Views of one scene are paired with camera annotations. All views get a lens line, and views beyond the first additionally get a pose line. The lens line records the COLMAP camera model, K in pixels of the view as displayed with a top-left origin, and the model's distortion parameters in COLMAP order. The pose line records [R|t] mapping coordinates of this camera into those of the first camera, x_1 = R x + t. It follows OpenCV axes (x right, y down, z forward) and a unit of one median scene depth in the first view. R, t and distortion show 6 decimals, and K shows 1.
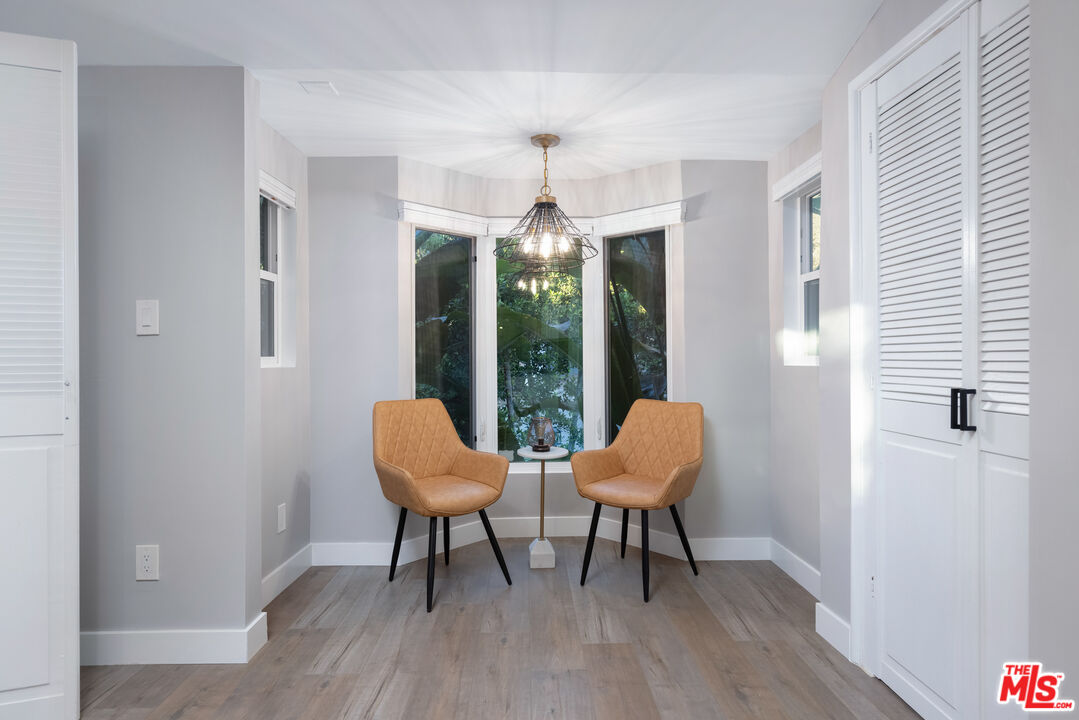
lens RADIAL K [[612.6, 0, 539.5], [0, 612.6, 360.0], [0, 0, 1]] dist [0.000175, 0.000206]
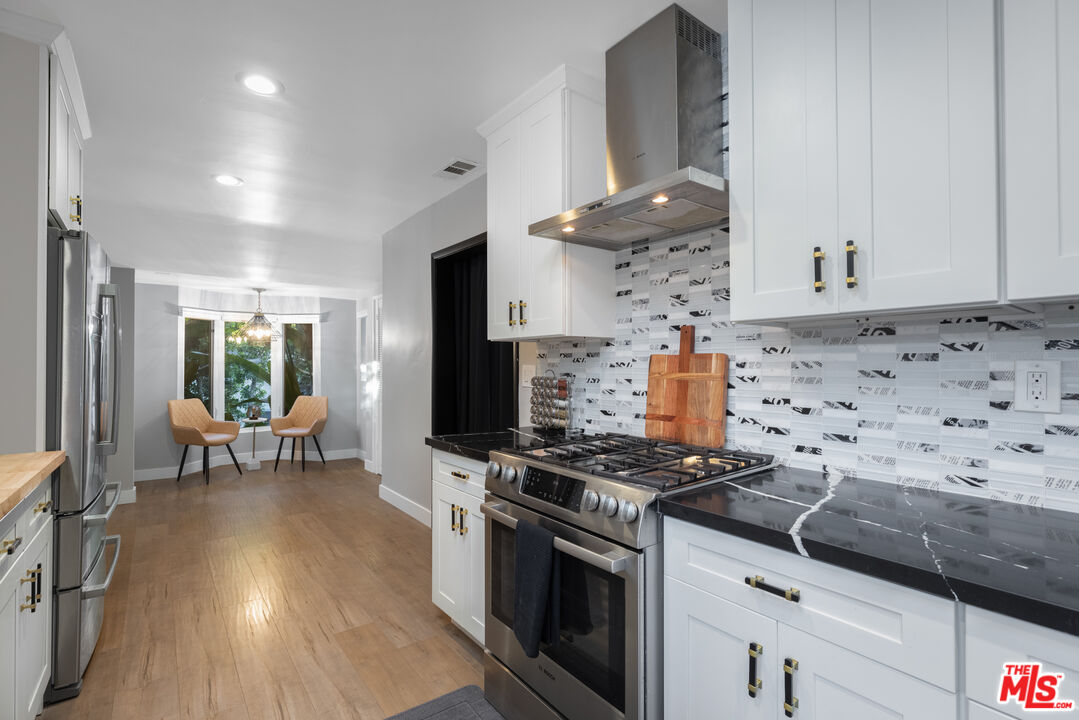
lens RADIAL K [[483.1, 0, 536.9], [0, 483.1, 361.7], [0, 0, 1]] dist [0.001846, 0.000197]
pose [[0.805413, 0.010570, 0.592620, -0.211314], [-0.002459, 0.999892, -0.014493, -0.043550], [-0.592709, 0.010216, 0.805352, -1.065270]]
